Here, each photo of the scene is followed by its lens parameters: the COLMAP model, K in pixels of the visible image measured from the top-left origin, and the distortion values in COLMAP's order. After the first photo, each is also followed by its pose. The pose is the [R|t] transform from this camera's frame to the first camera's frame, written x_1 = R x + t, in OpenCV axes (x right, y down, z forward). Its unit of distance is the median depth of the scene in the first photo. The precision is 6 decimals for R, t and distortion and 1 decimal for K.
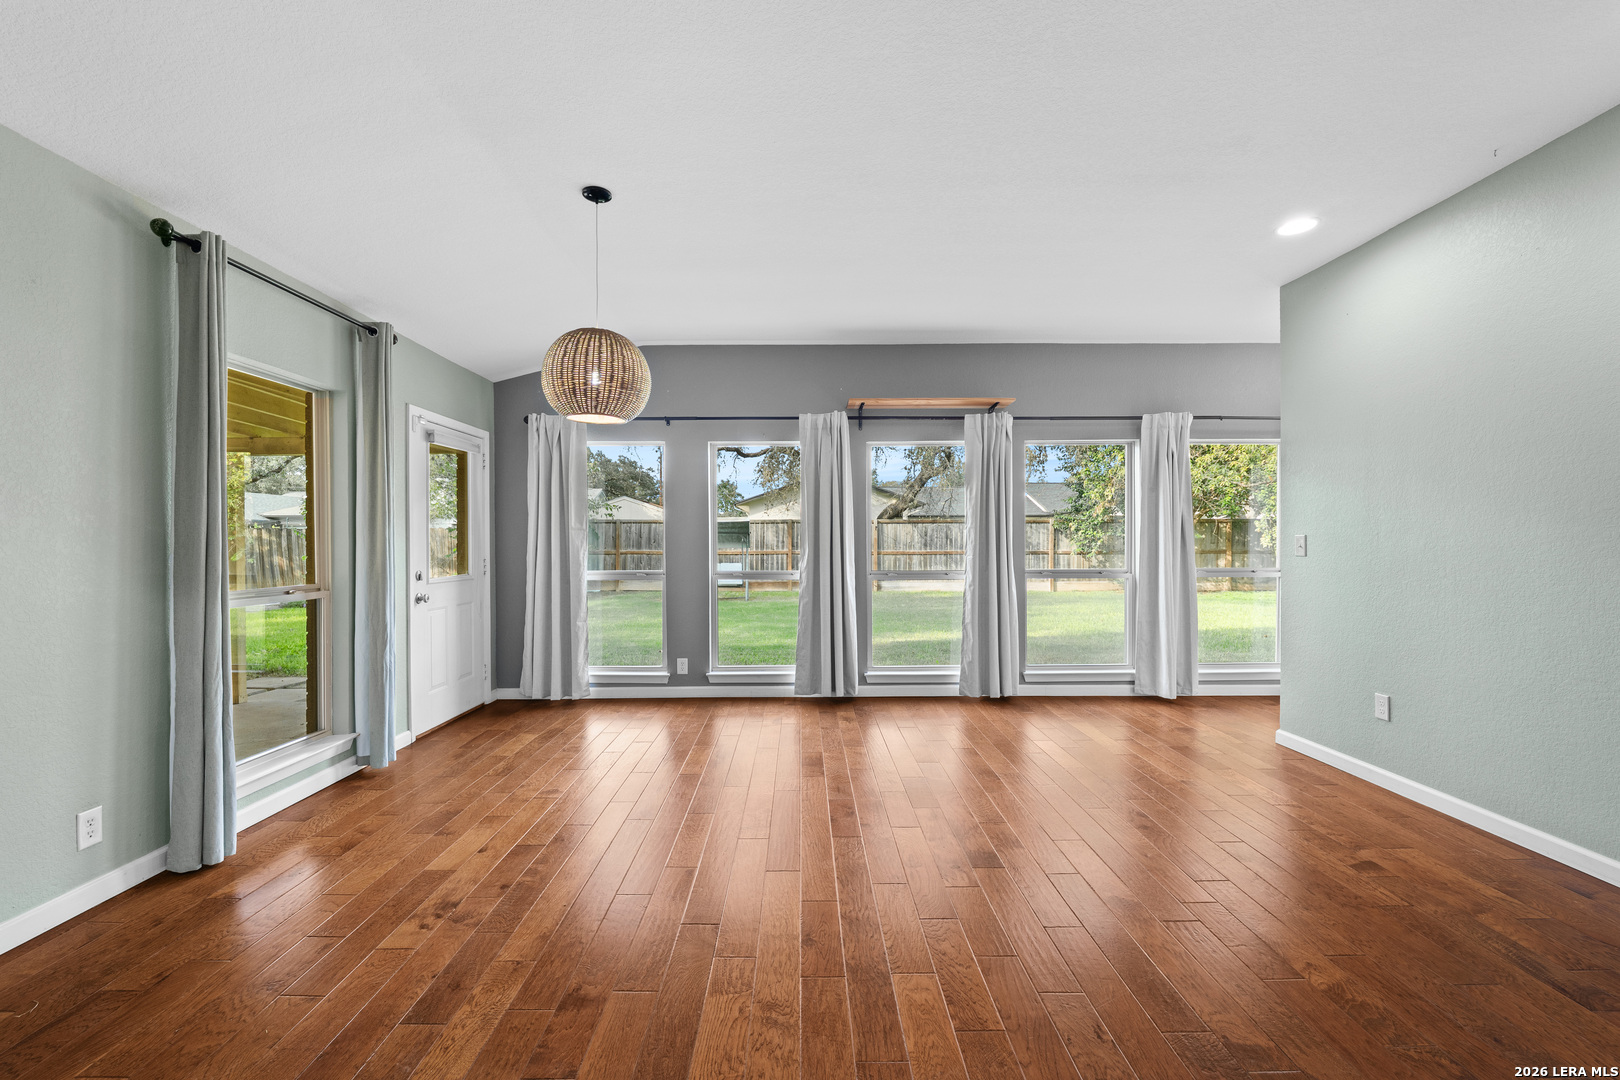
lens RADIAL K [[680.3, 0, 804.0], [0, 680.3, 549.6], [0, 0, 1]] dist [-0.000689, -0.000094]
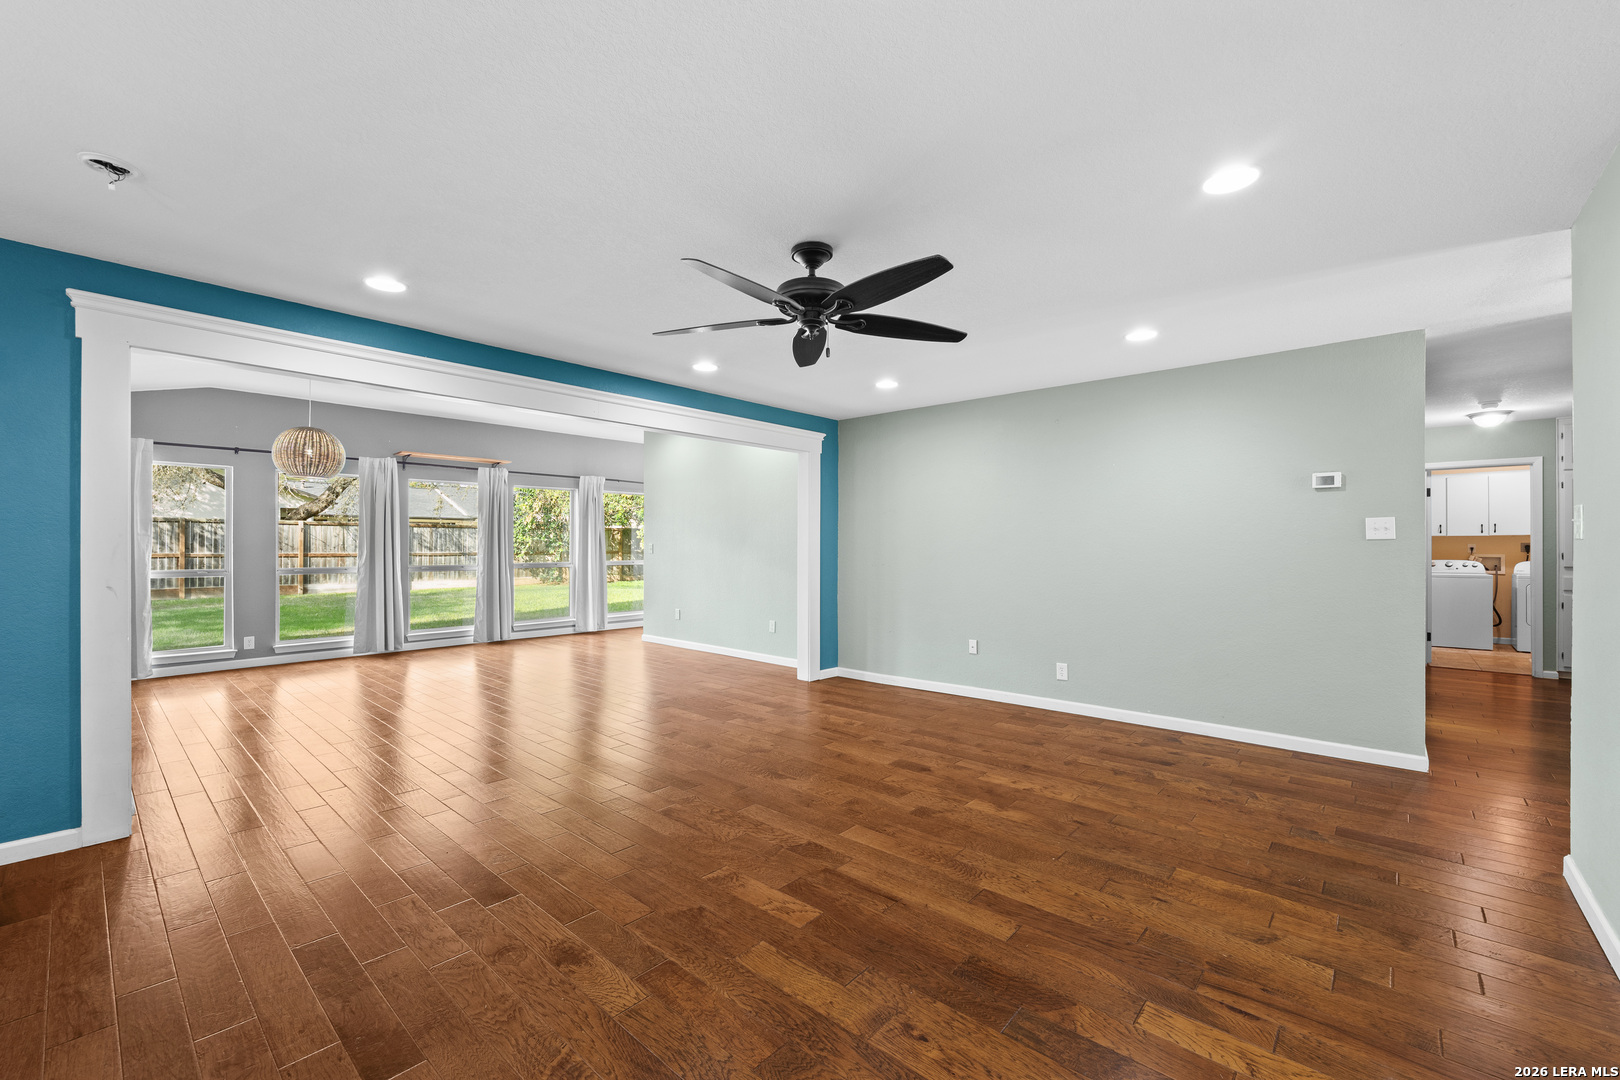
lens RADIAL K [[663.4, 0, 803.1], [0, 663.4, 539.7], [0, 0, 1]] dist [-0.012454, -0.000295]
pose [[0.675415, 0.008840, 0.737385, -0.390717], [0.004351, 0.999863, -0.015972, 0.001157], [-0.737425, 0.013996, 0.675284, -0.610432]]
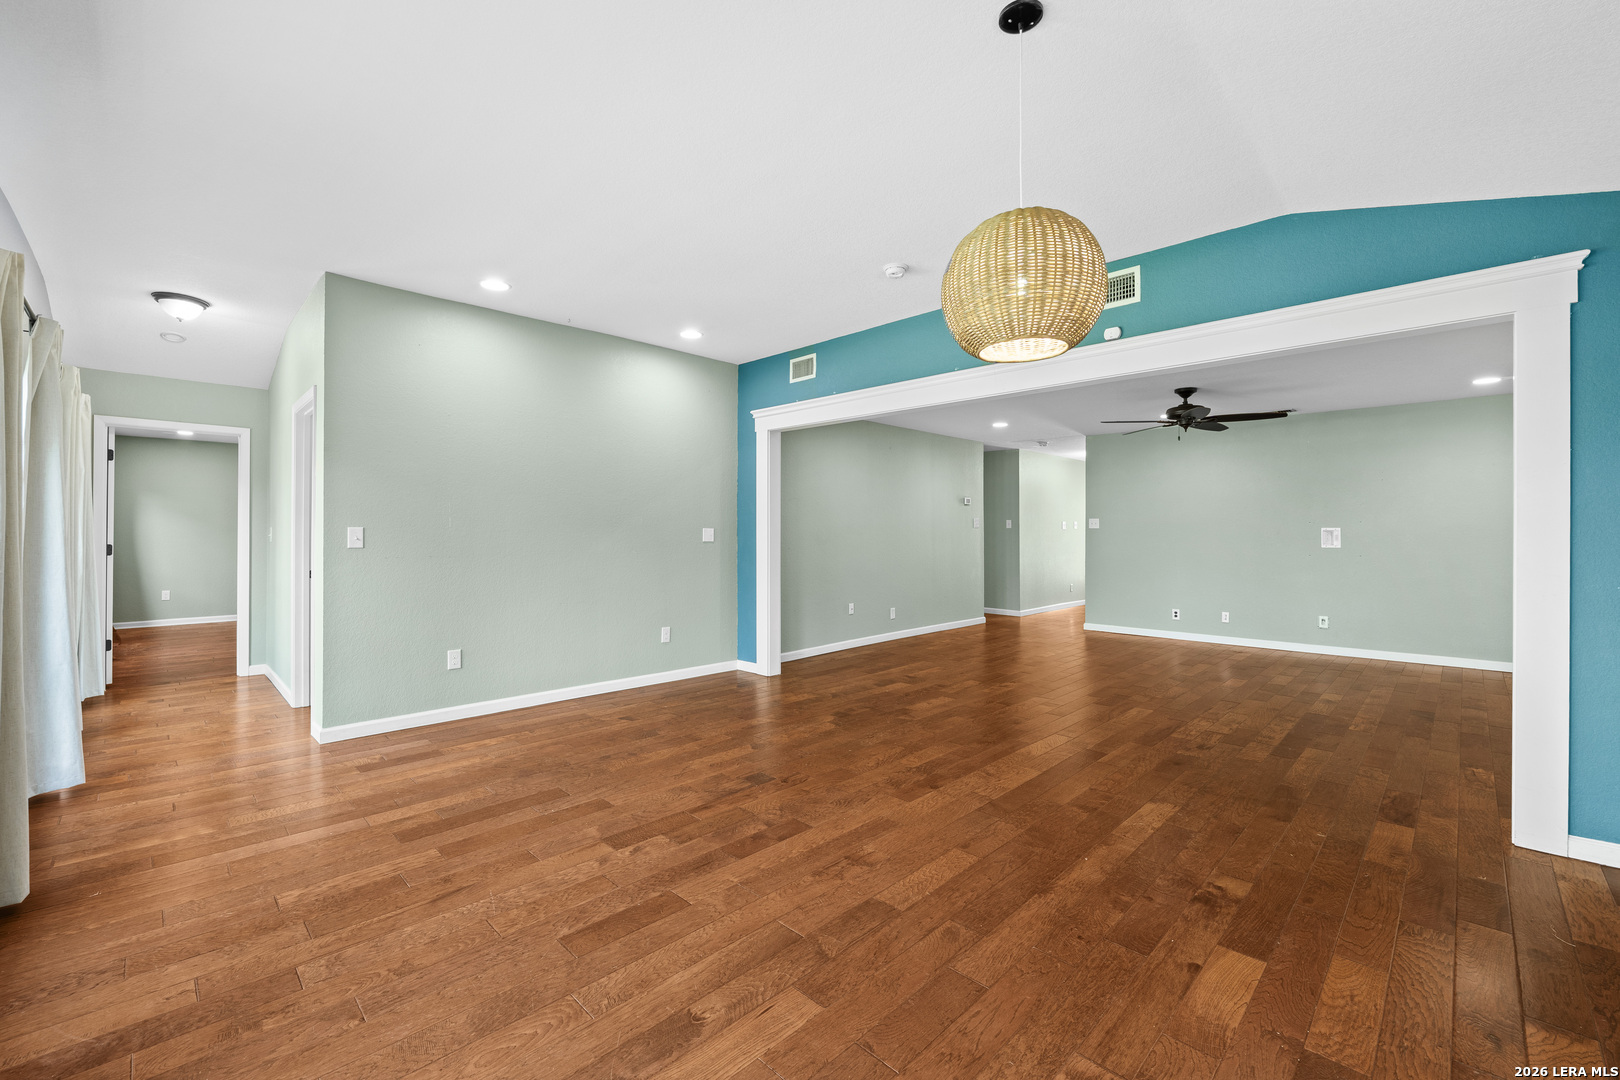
lens RADIAL K [[663.4, 0, 803.1], [0, 663.4, 539.7], [0, 0, 1]] dist [-0.012454, -0.000295]
pose [[-0.706768, -0.006020, 0.707419, -0.342051], [0.006117, 0.999874, 0.014620, -0.010690], [-0.707419, 0.014660, -0.706643, 0.908010]]
